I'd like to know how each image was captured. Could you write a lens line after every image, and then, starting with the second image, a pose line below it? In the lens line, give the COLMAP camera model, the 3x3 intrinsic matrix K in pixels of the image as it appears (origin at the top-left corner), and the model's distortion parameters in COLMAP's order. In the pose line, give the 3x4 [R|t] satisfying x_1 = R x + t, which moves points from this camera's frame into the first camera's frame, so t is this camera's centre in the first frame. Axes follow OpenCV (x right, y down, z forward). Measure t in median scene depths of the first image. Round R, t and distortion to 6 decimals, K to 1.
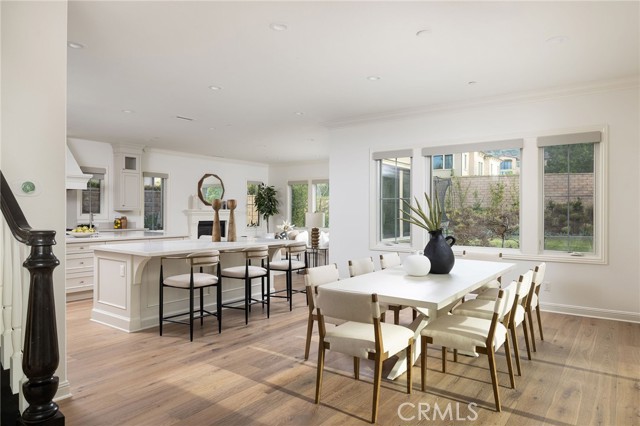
lens RADIAL K [[417.6, 0, 320.0], [0, 417.6, 213.0], [0, 0, 1]] dist [-0.000394, -0.002046]
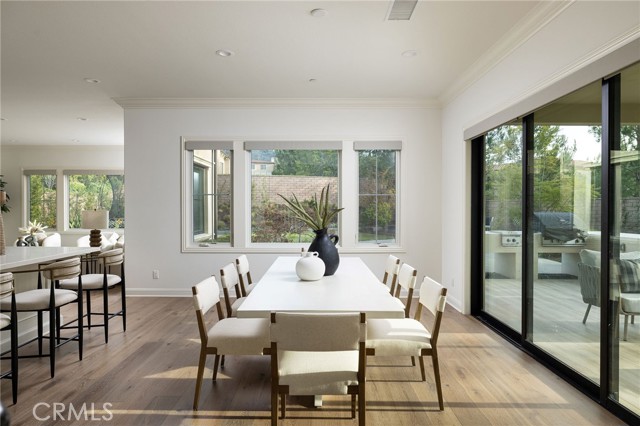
lens RADIAL K [[402.3, 0, 320.0], [0, 402.3, 213.0], [0, 0, 1]] dist [-0.018791, 0.001871]
pose [[0.807076, -0.009526, 0.590371, -0.222025], [0.004541, 0.999940, 0.009927, -0.002983], [-0.590430, -0.005331, 0.807071, 0.243305]]
